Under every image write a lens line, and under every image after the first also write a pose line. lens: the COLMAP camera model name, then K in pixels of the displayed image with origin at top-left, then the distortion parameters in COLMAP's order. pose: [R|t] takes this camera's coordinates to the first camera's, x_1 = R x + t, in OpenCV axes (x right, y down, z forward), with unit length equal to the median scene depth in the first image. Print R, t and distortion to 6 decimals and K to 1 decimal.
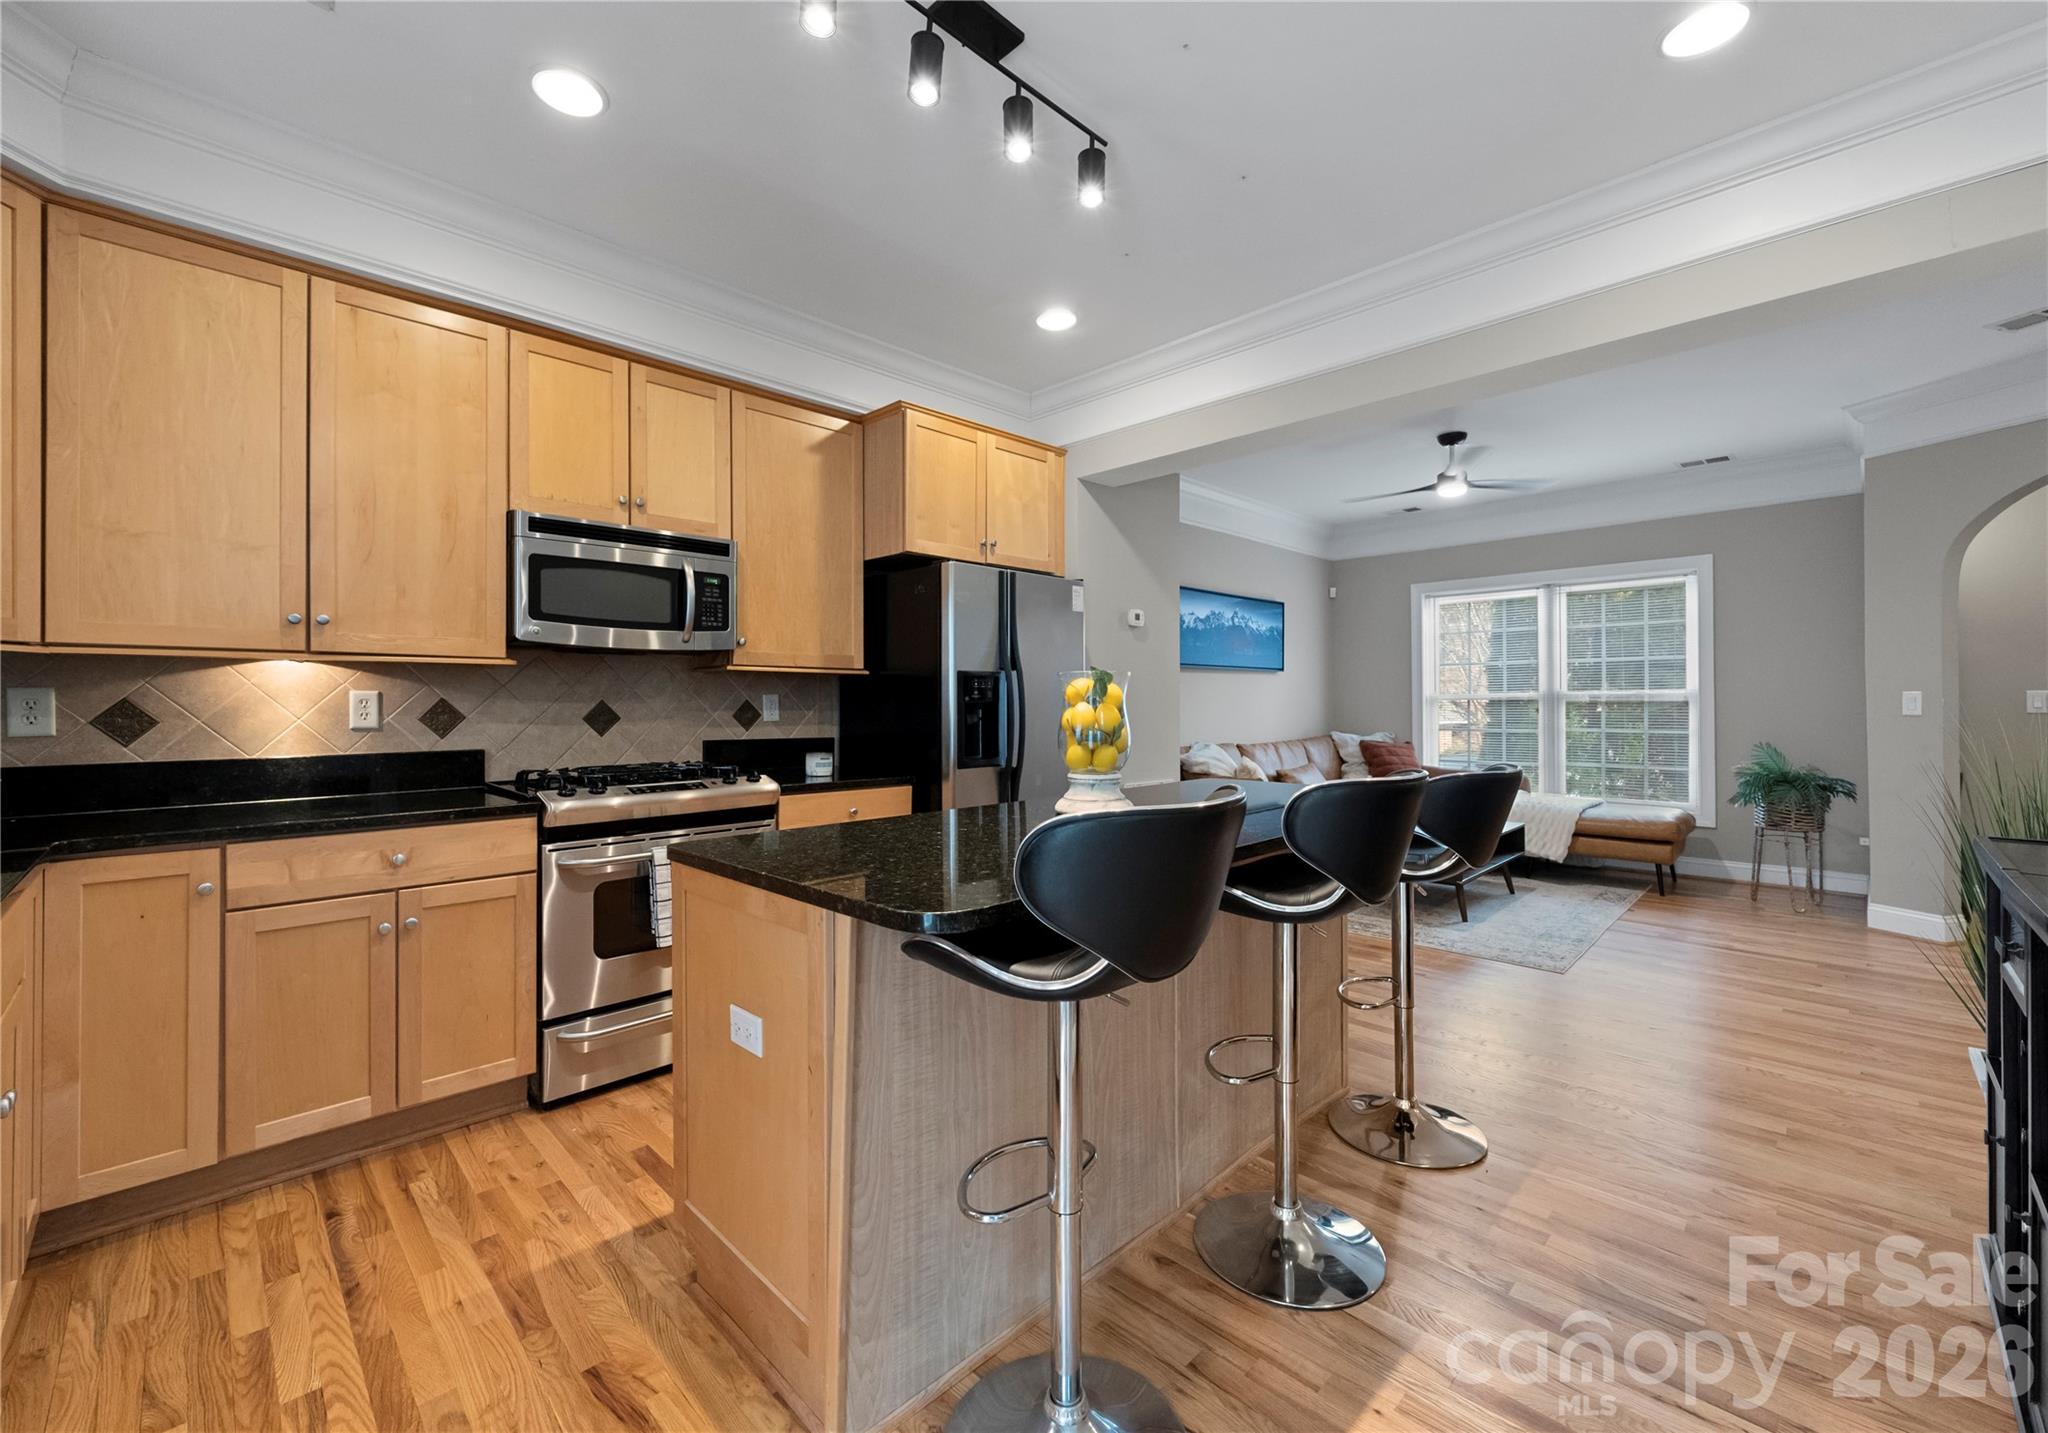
lens RADIAL K [[845.3, 0, 1017.4], [0, 845.3, 700.4], [0, 0, 1]] dist [-0.001330, 0.000215]
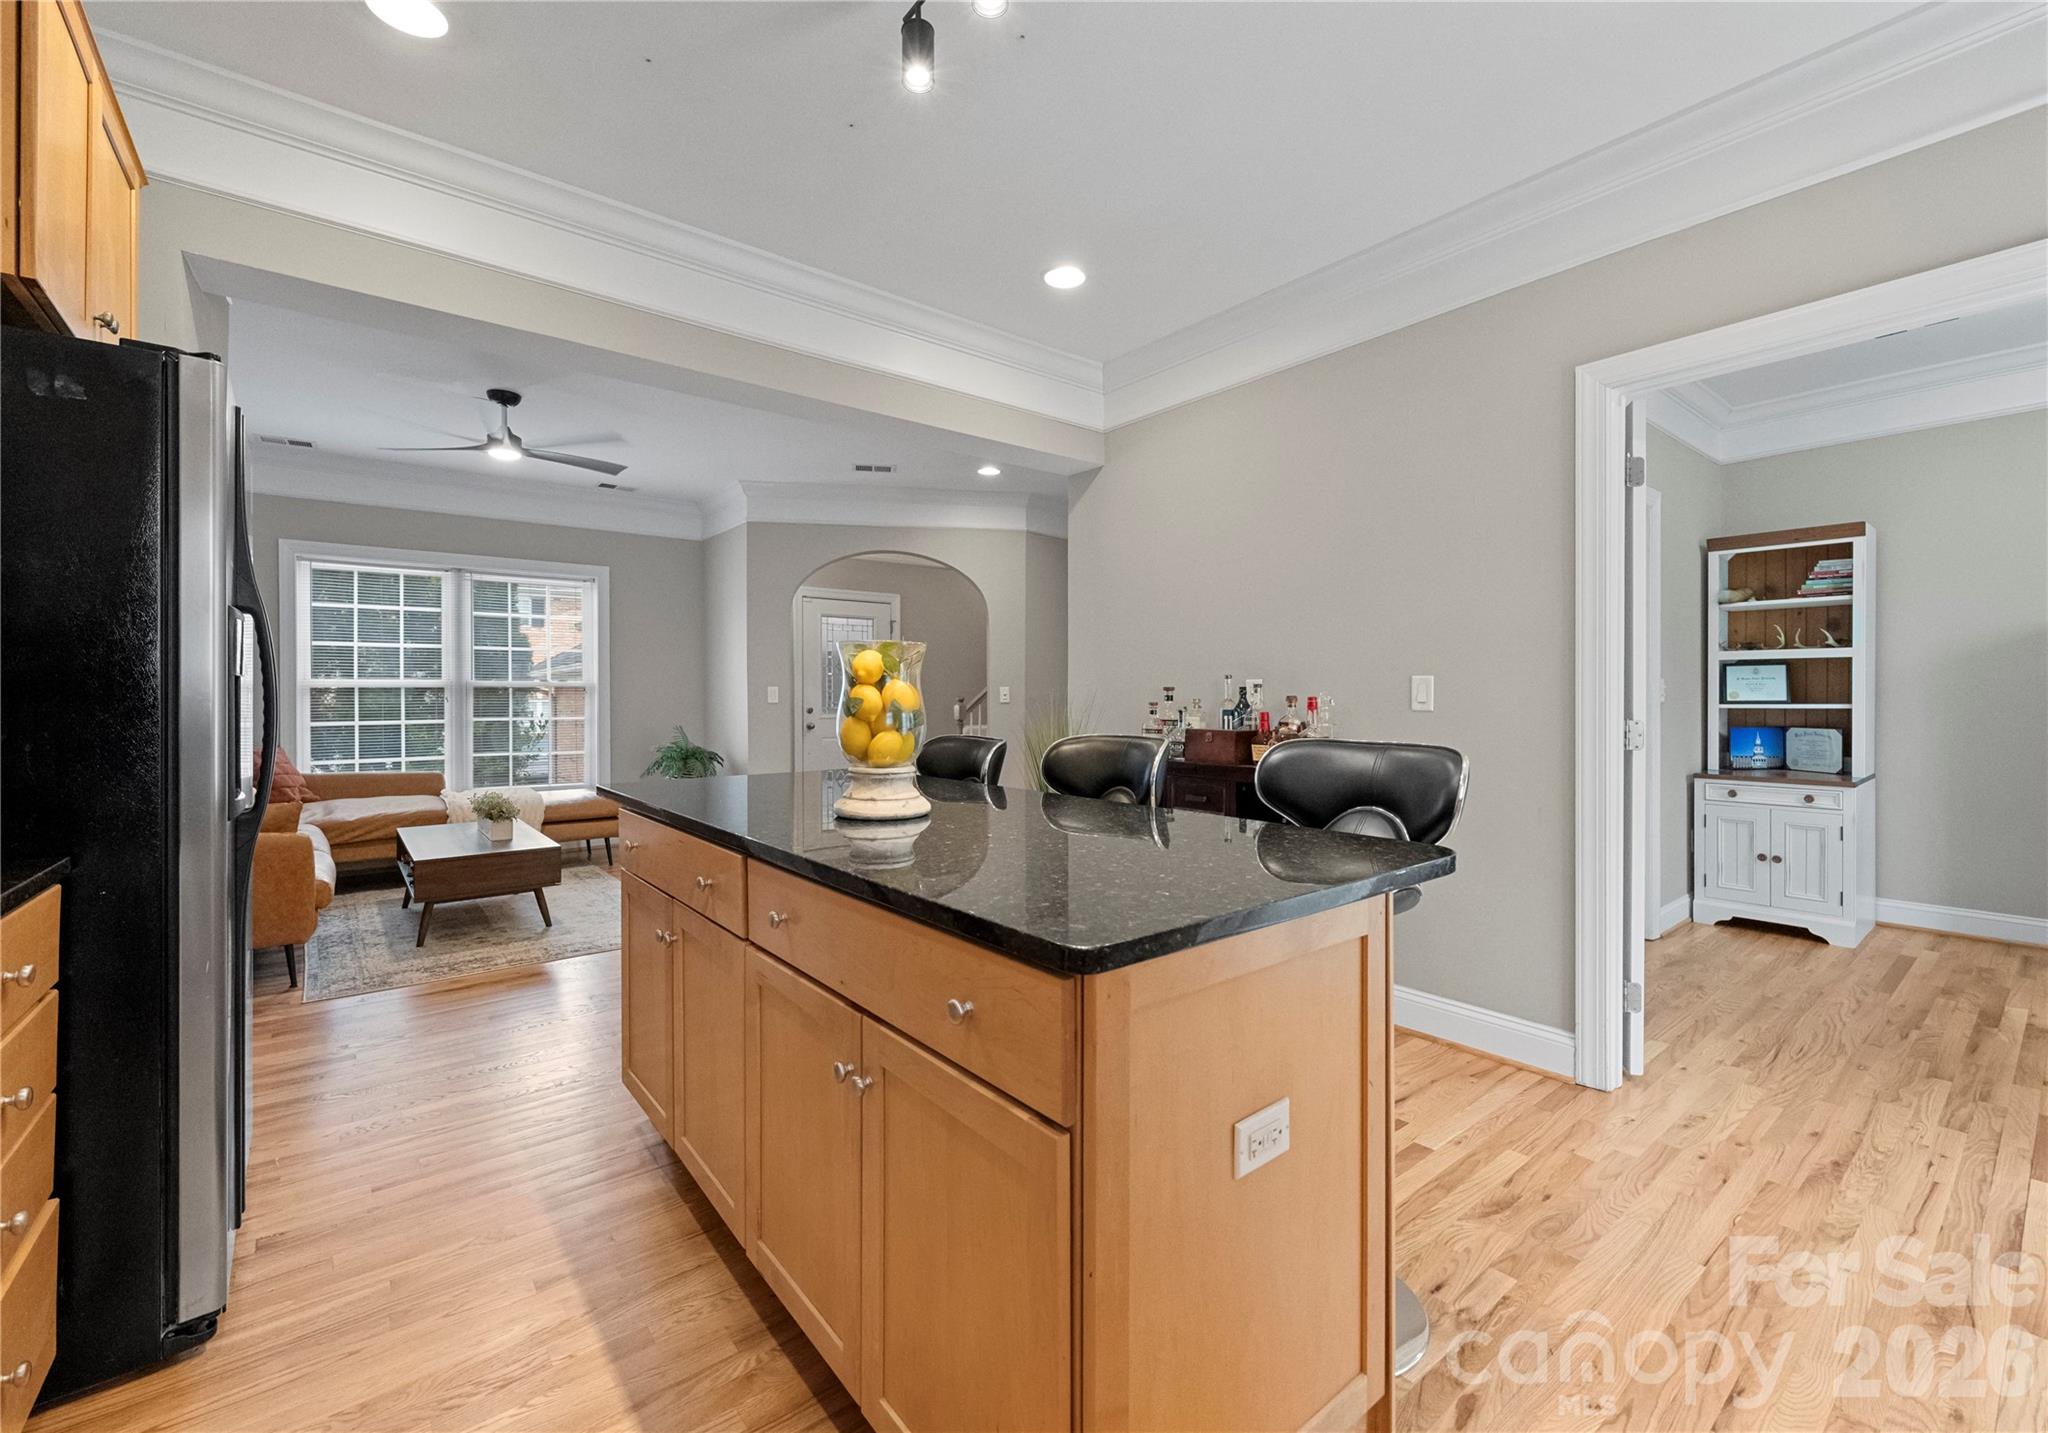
lens RADIAL K [[845.3, 0, 1047.8], [0, 845.3, 698.3], [0, 0, 1]] dist [-0.001330, 0.000215]
pose [[0.095456, 0.001856, 0.995432, -0.350246], [-0.005408, 0.999984, -0.001346, 0.008724], [-0.995419, -0.005255, 0.095465, 0.377609]]
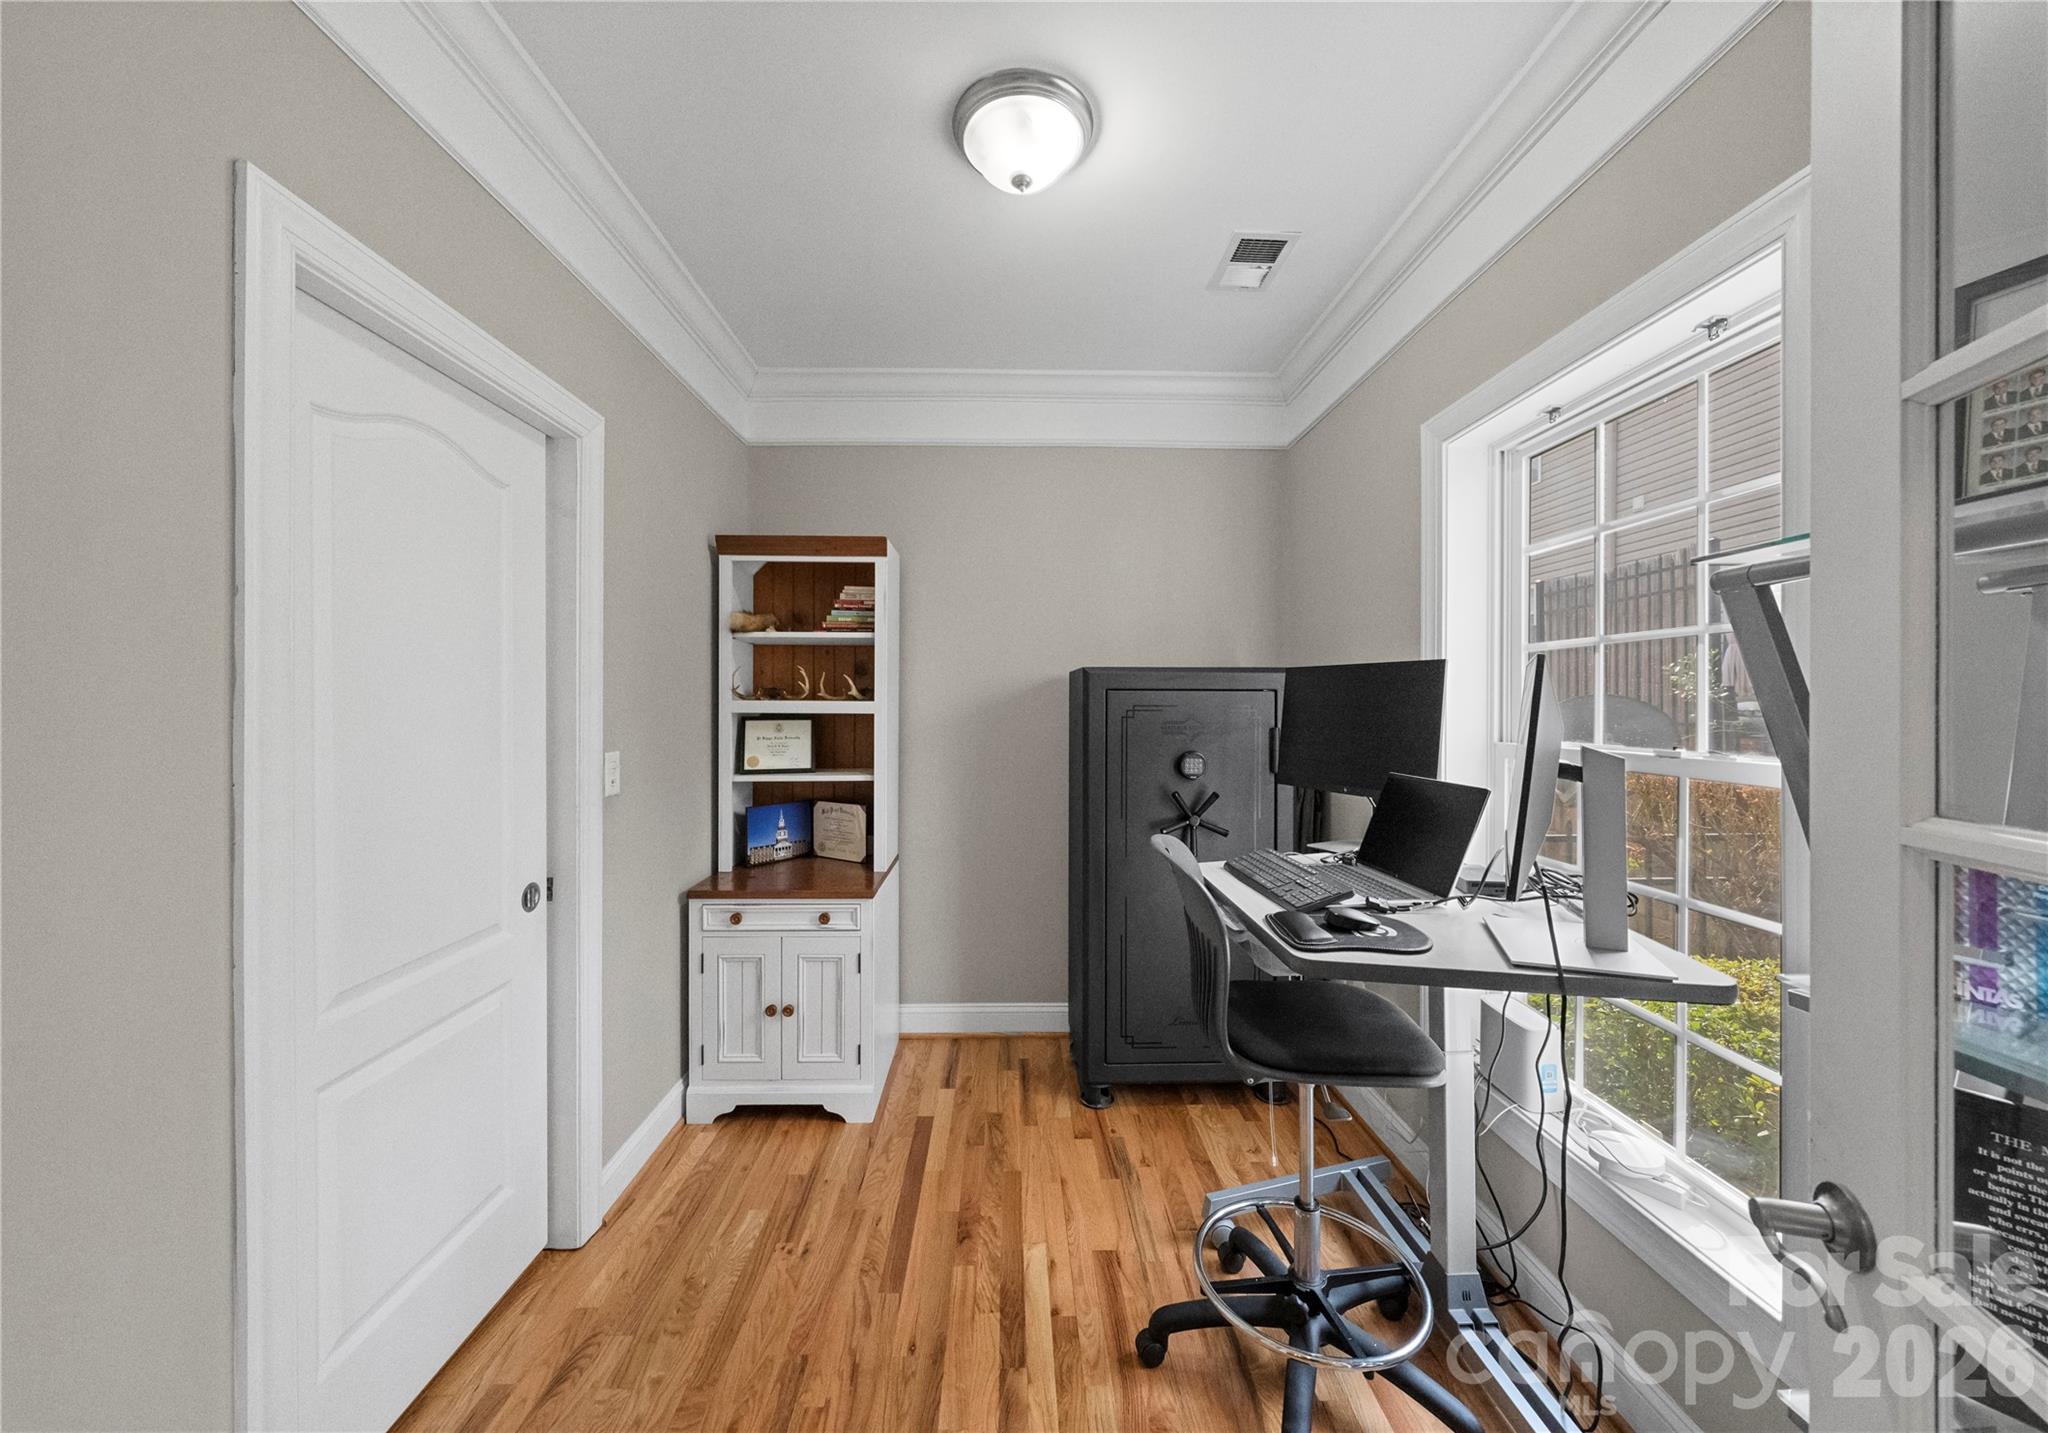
lens RADIAL K [[761.5, 0, 1037.1], [0, 761.5, 704.0], [0, 0, 1]] dist [-0.003019, 0.000049]
pose [[-0.732644, 0.013740, 0.680473, 0.134131], [0.000752, 0.999812, -0.019378, -0.039318], [-0.680611, -0.013685, -0.732517, -0.048420]]
